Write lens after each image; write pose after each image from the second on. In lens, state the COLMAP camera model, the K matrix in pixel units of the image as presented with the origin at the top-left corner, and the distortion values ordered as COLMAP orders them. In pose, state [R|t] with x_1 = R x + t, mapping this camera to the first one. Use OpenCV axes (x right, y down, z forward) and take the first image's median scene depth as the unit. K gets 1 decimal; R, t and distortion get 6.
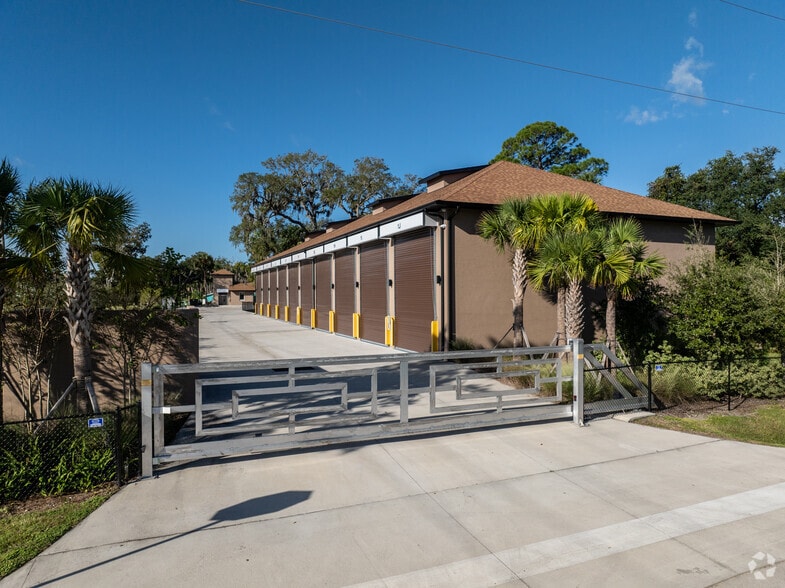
lens RADIAL K [[525.5, 0, 392.5], [0, 525.5, 294.0], [0, 0, 1]] dist [-0.002754, -0.038846]
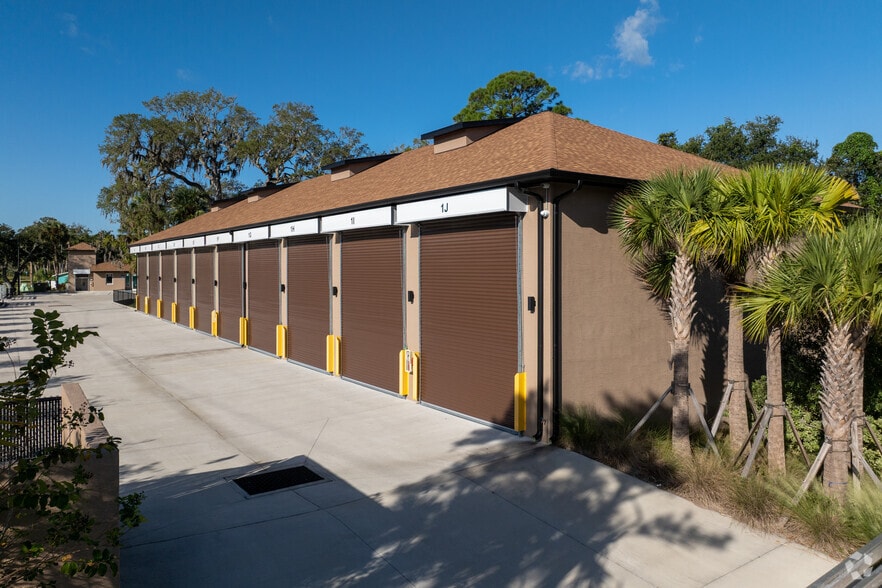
lens RADIAL K [[610.3, 0, 442.1], [0, 610.3, 268.7], [0, 0, 1]] dist [-0.001135, -0.055267]
pose [[0.973749, -0.000503, 0.227623, -0.041923], [0.001041, 0.999997, -0.002243, -0.016392], [-0.227622, 0.002421, 0.973747, 0.090780]]
